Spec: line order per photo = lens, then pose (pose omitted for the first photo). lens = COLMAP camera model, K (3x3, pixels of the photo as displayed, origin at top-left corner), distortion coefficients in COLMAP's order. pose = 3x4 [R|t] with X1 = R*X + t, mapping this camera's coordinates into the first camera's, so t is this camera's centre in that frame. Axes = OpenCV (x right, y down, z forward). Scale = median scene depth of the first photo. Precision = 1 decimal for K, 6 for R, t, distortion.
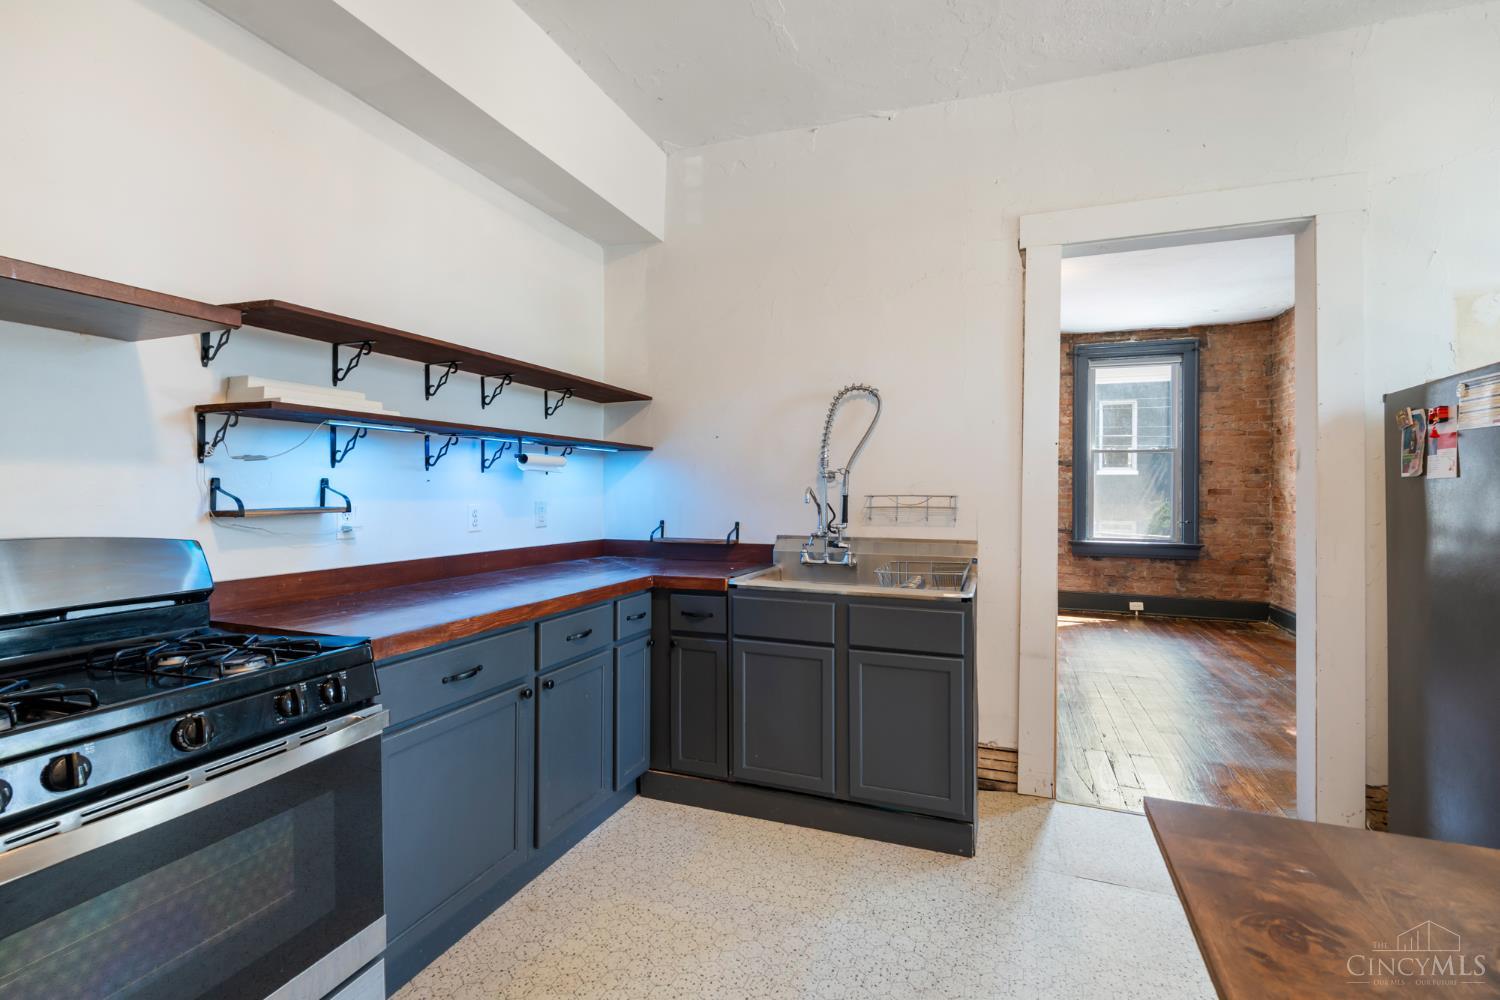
lens RADIAL K [[676.6, 0, 742.5], [0, 676.6, 494.9], [0, 0, 1]] dist [-0.003136, 0.001416]
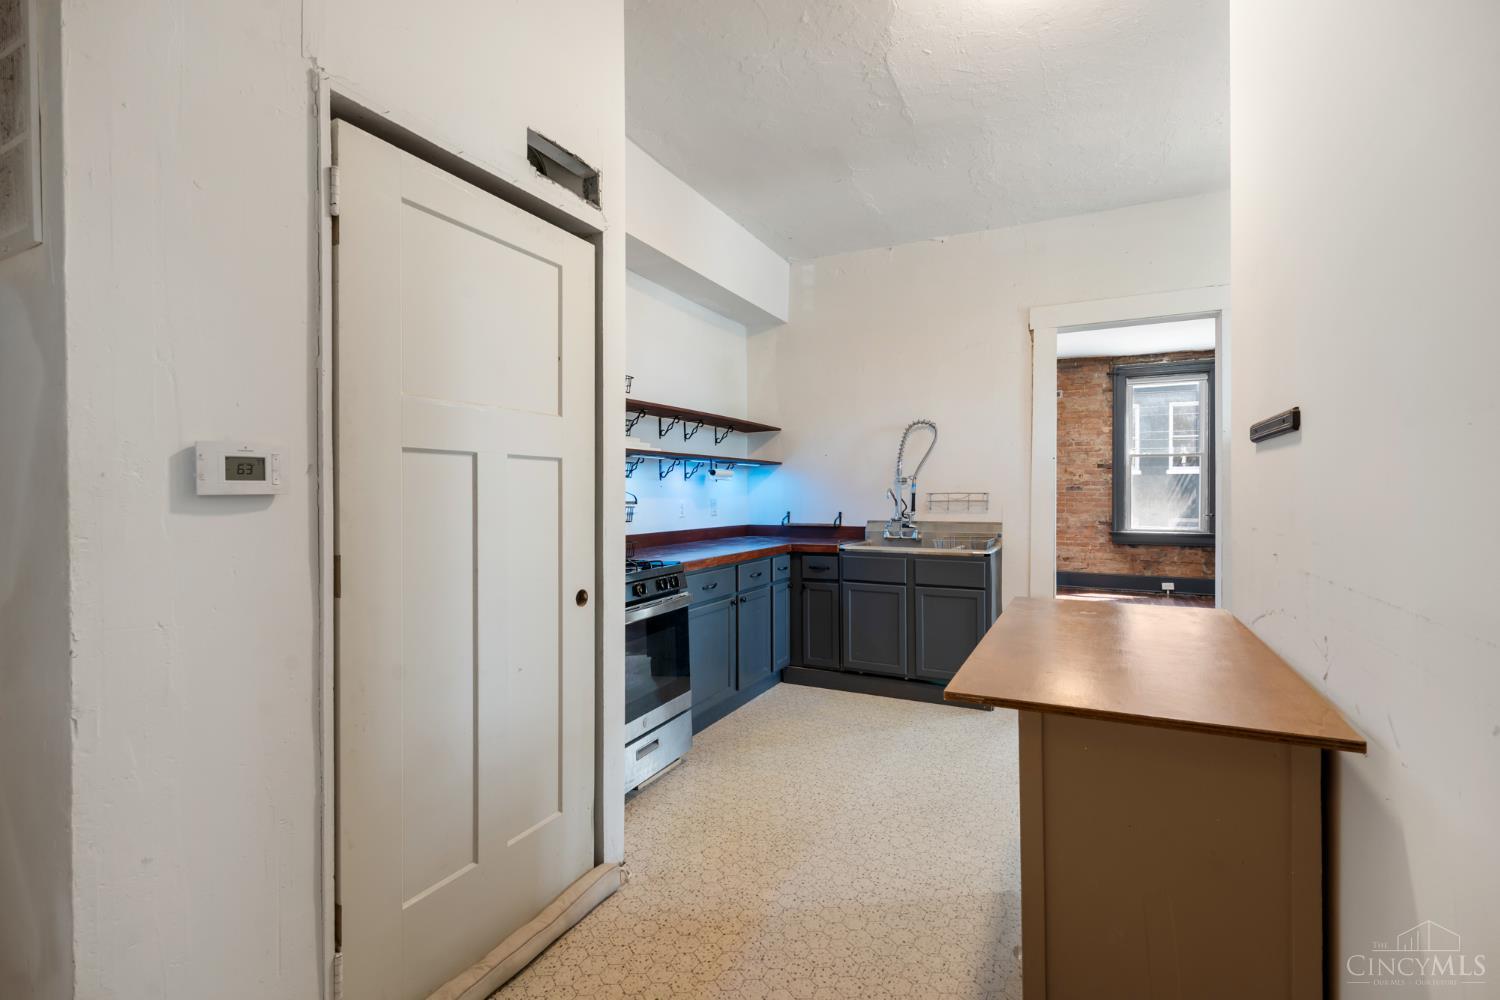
lens RADIAL K [[676.6, 0, 750.2], [0, 676.6, 505.5], [0, 0, 1]] dist [-0.003136, 0.001416]
pose [[0.995265, -0.006708, -0.096963, -0.065294], [0.007901, 0.999898, 0.011931, 0.006728], [0.096873, -0.012641, 0.995216, -0.544017]]
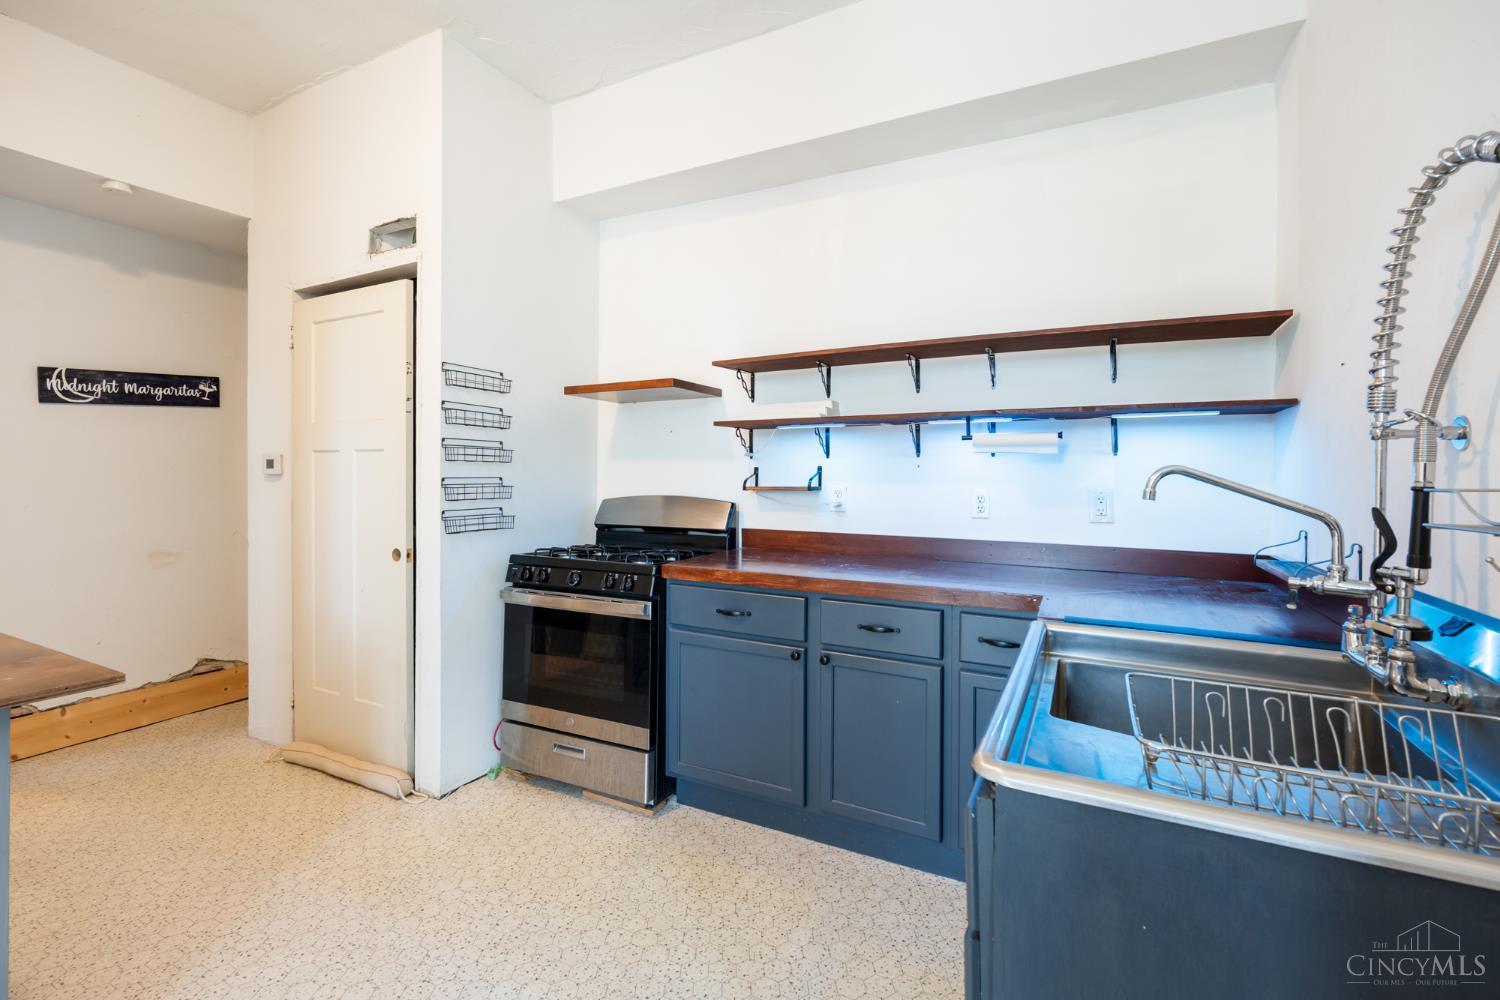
lens RADIAL K [[676.6, 0, 746.0], [0, 676.6, 475.5], [0, 0, 1]] dist [-0.003136, 0.001416]
pose [[-0.123967, -0.001578, -0.992285, 0.535112], [-0.010704, 0.999943, -0.000253, -0.001890], [0.992229, 0.010590, -0.123976, 0.703908]]
